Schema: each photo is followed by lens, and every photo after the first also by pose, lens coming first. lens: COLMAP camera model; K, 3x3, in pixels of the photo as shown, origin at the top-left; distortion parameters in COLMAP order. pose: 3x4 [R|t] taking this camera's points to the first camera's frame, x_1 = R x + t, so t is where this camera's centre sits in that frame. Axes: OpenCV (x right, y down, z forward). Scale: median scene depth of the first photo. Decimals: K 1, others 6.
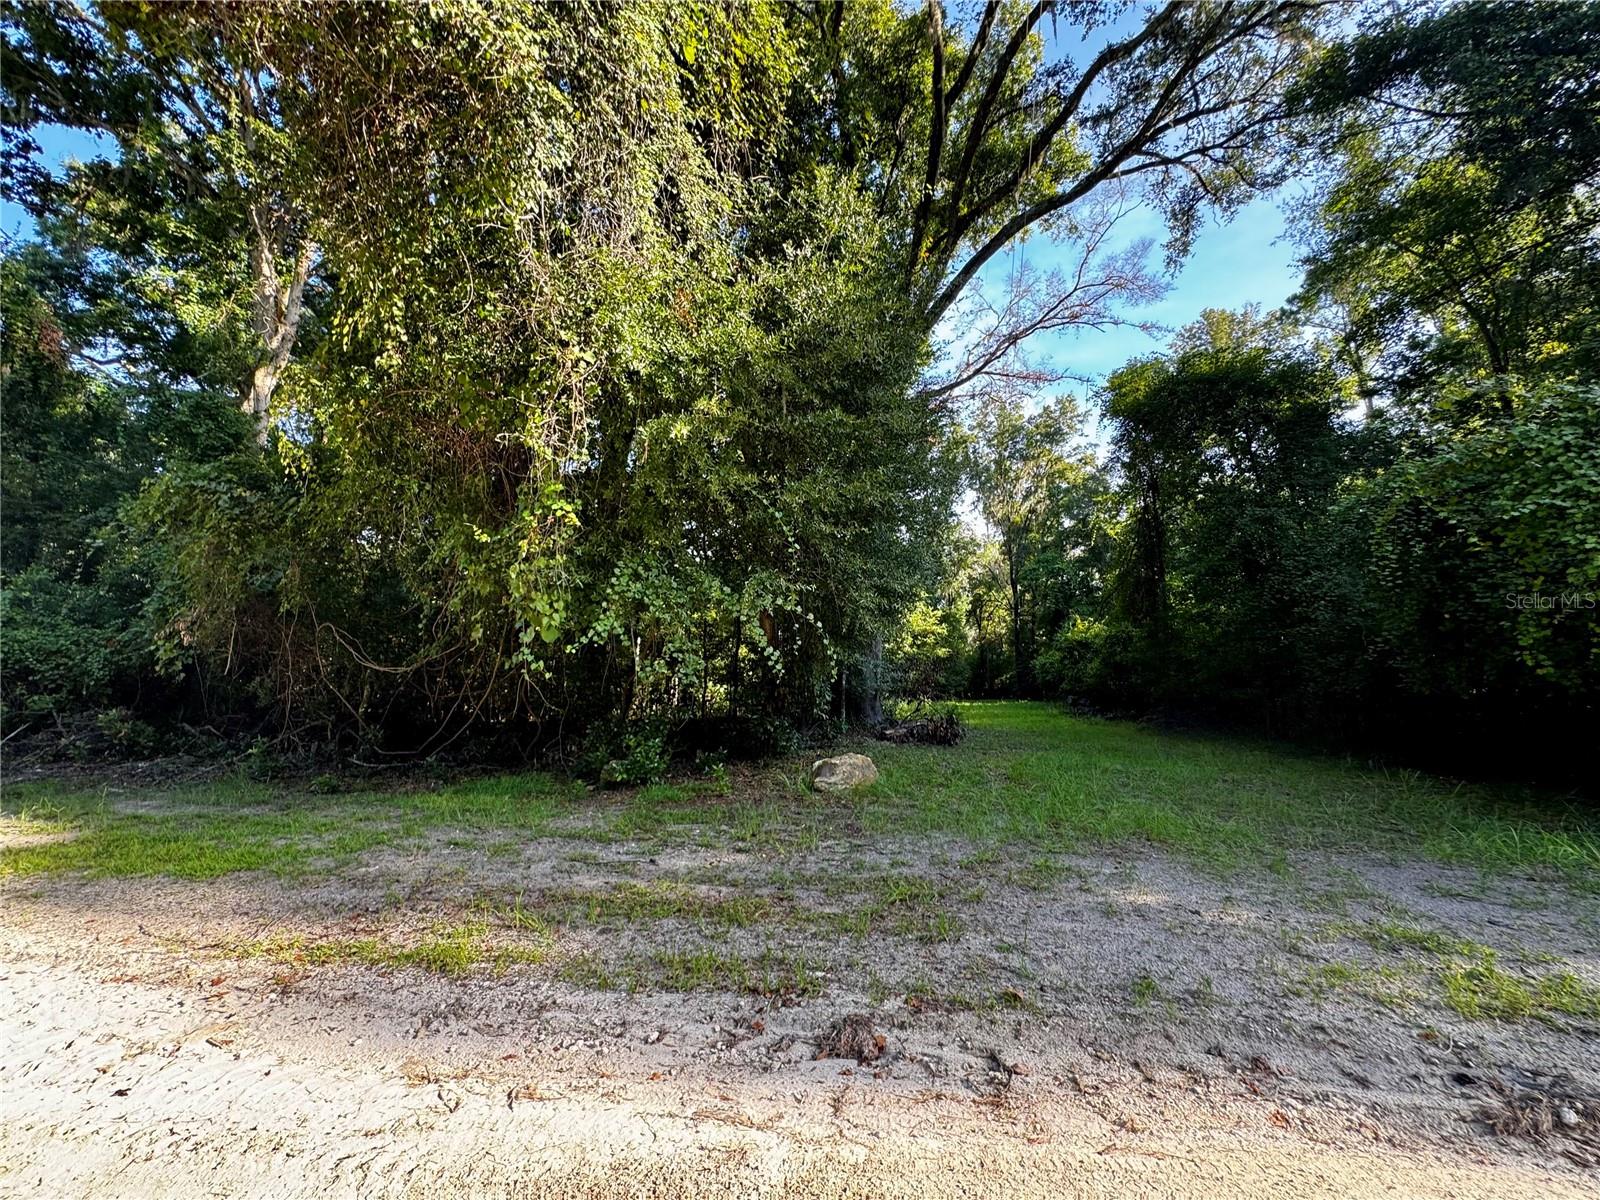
lens RADIAL K [[637.1, 0, 803.0], [0, 637.1, 595.9], [0, 0, 1]] dist [-0.003031, 0.000832]
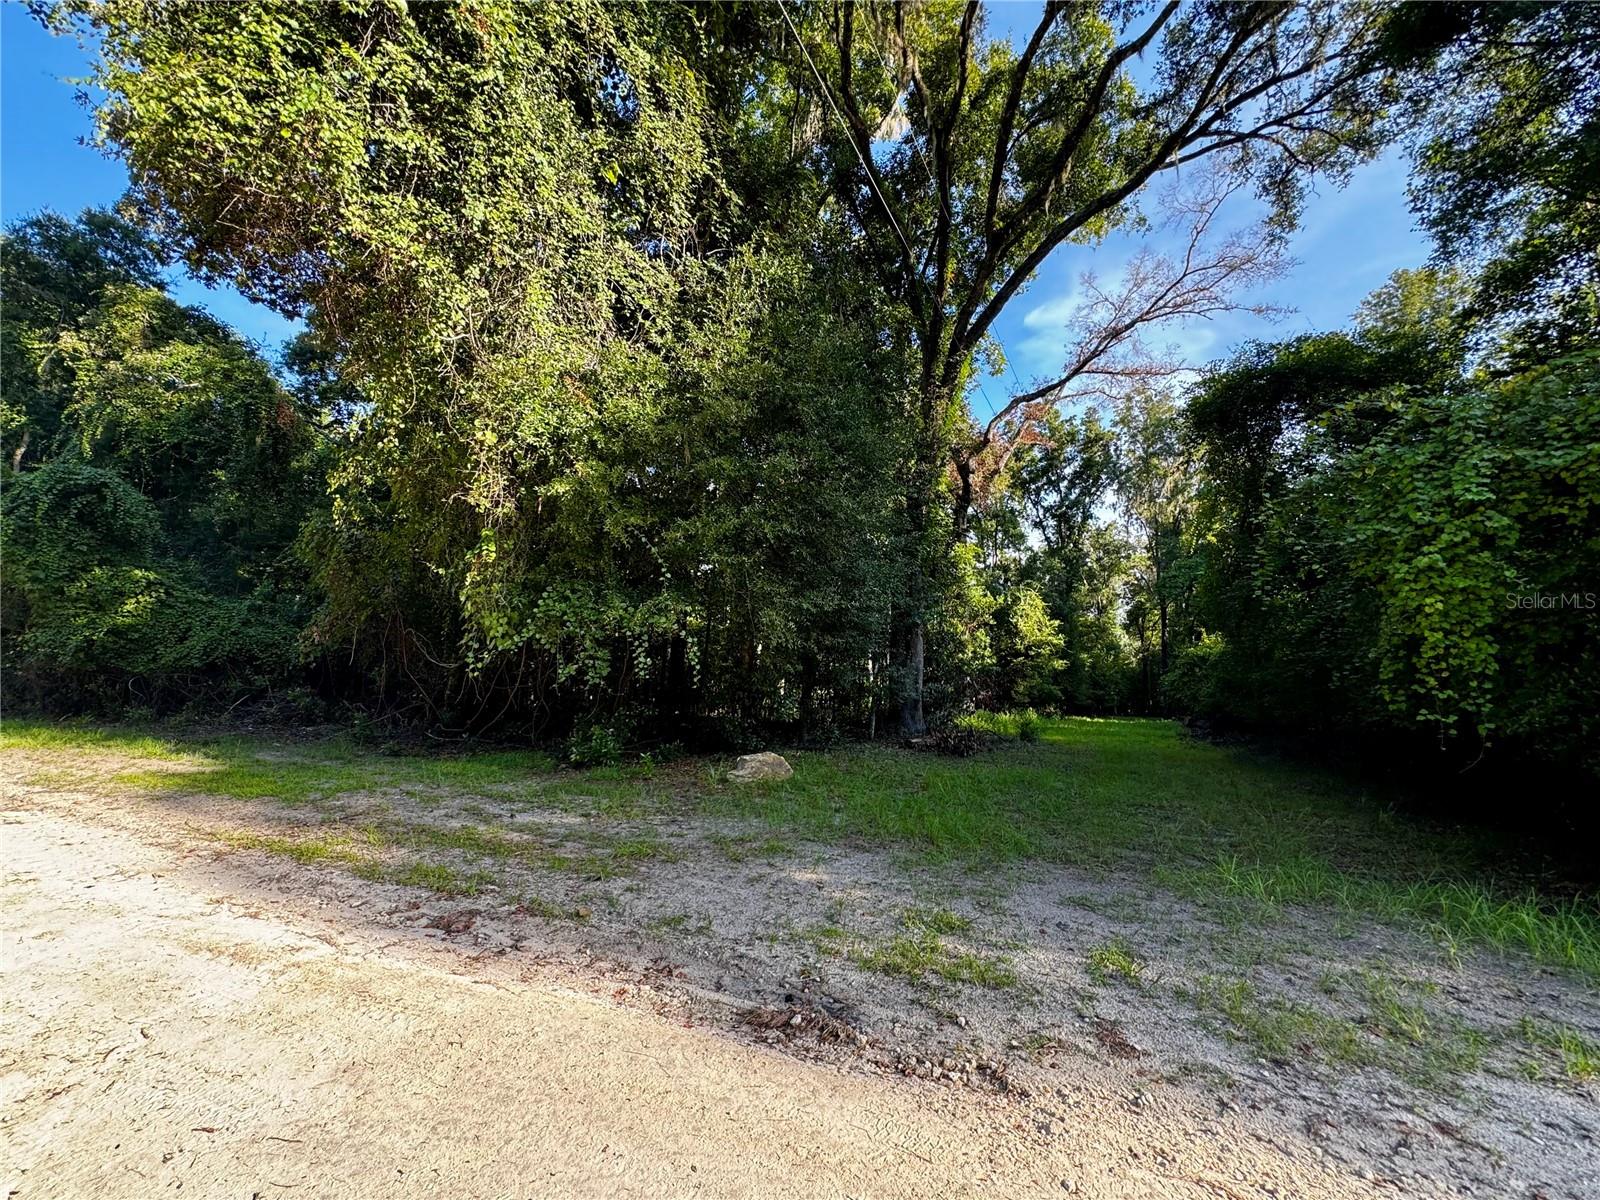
lens RADIAL K [[637.1, 0, 803.0], [0, 637.1, 595.9], [0, 0, 1]] dist [-0.003031, 0.000832]
pose [[0.969713, 0.005515, -0.244184, 0.472004], [-0.007112, 0.999959, -0.005659, -0.029216], [0.244143, 0.007224, 0.969712, -0.104257]]
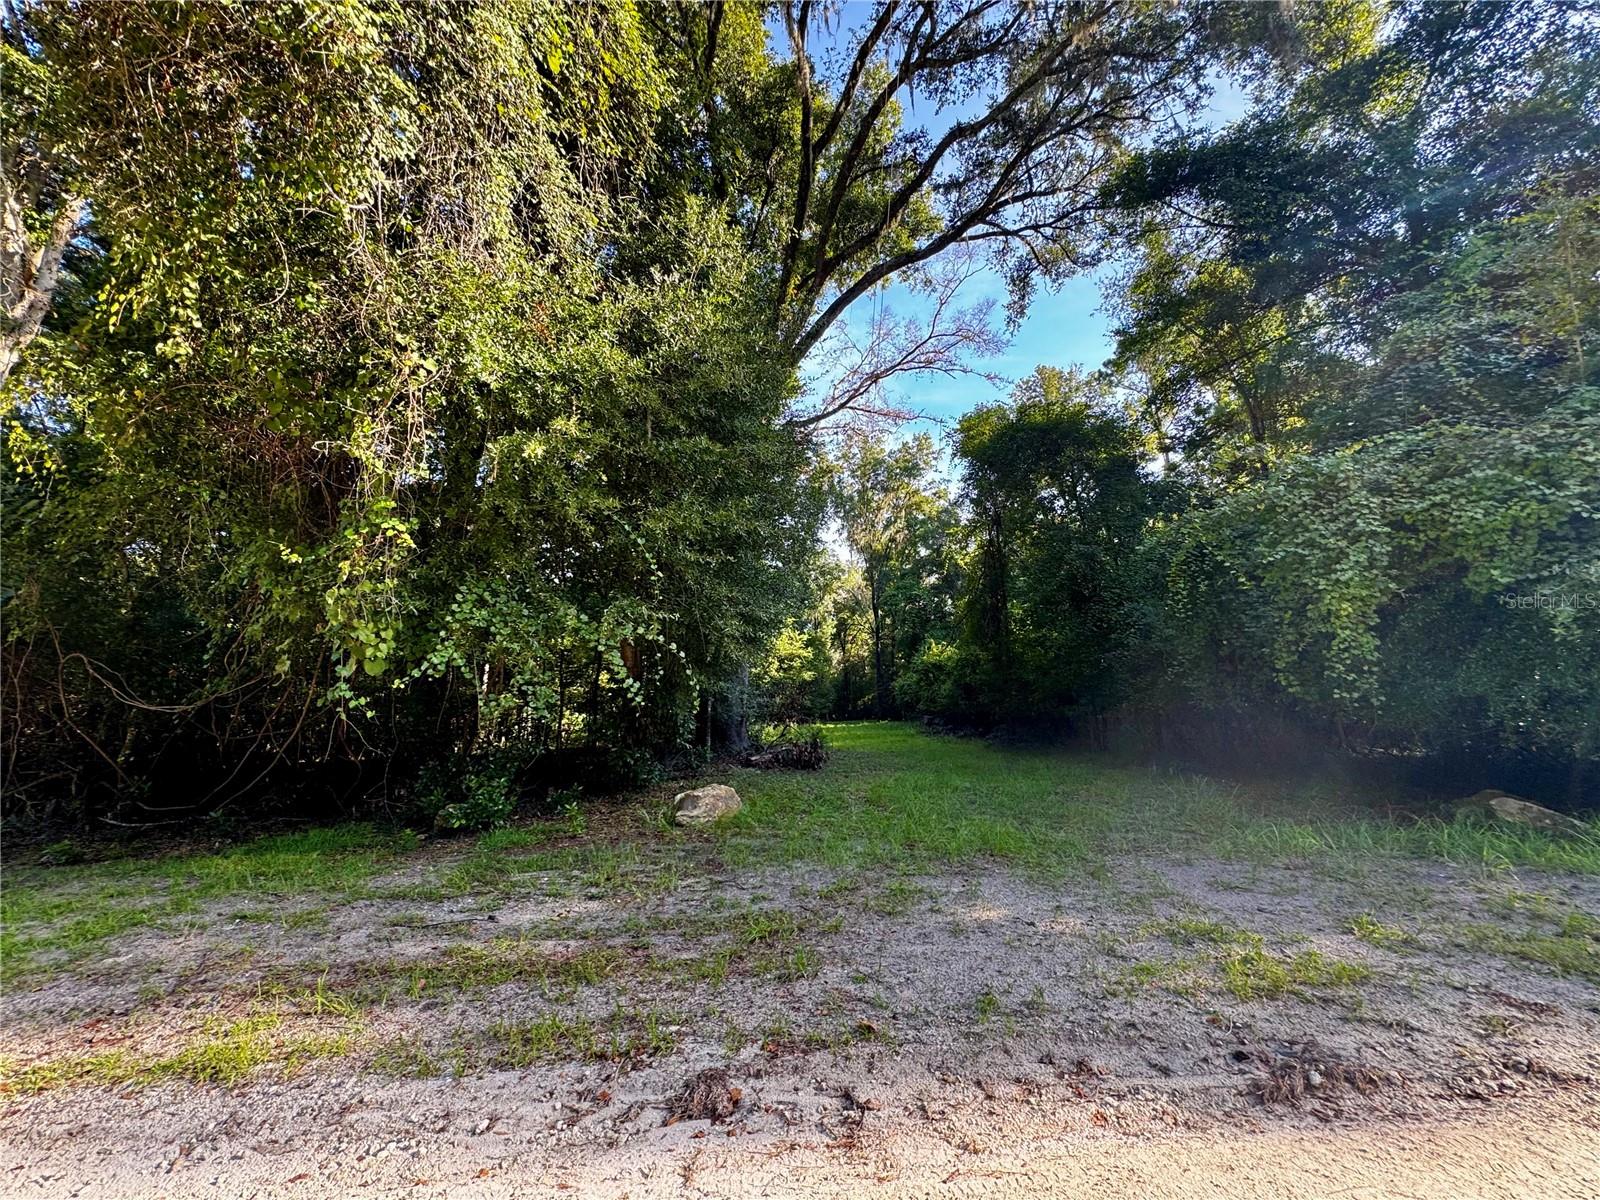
lens RADIAL K [[637.1, 0, 802.2], [0, 637.1, 596.4], [0, 0, 1]] dist [-0.002397, -0.000054]
pose [[0.979074, 0.012962, 0.203091, 0.005555], [-0.005883, 0.999355, -0.035422, -0.009151], [-0.203419, 0.033486, 0.978519, 0.002065]]
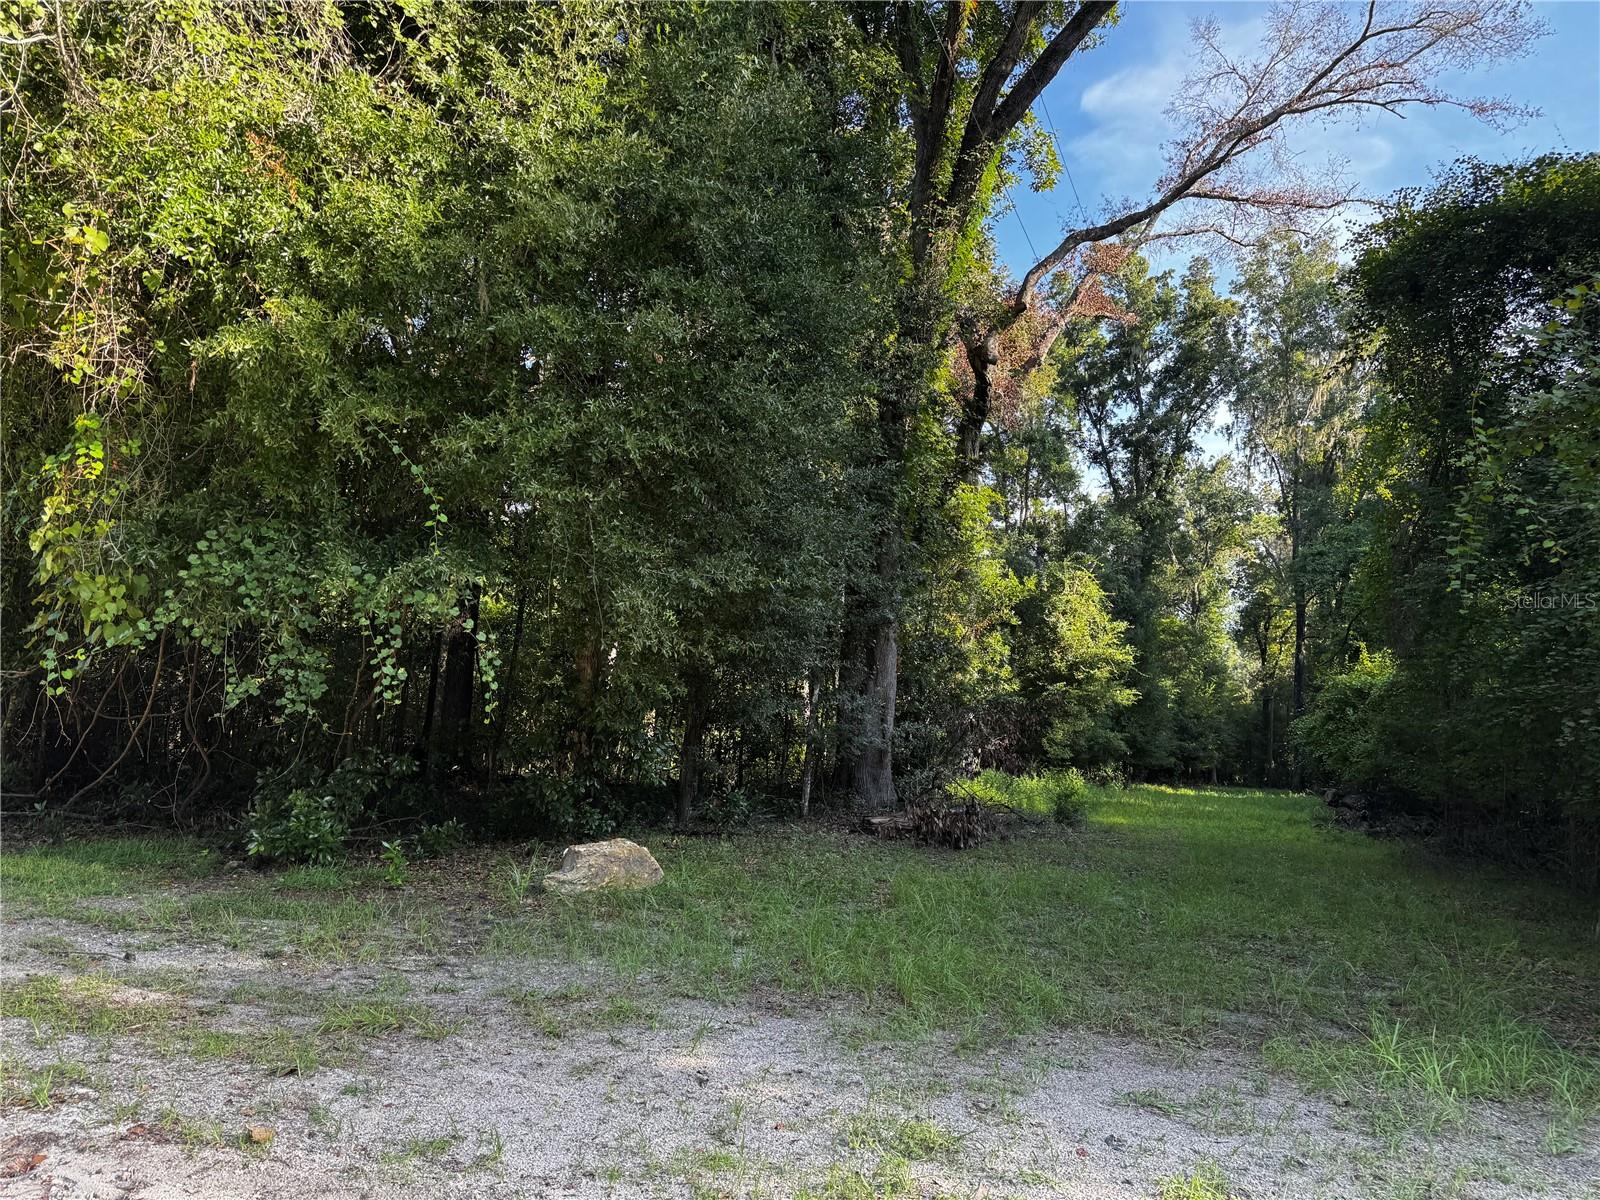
lens RADIAL K [[1104.5, 0, 805.2], [0, 1104.5, 606.1], [0, 0, 1]] dist [0.114796, -0.144371]
pose [[0.988534, 0.043709, -0.144532, 0.472255], [-0.040319, 0.998841, 0.026303, -0.027937], [0.145514, -0.020174, 0.989150, -0.092070]]
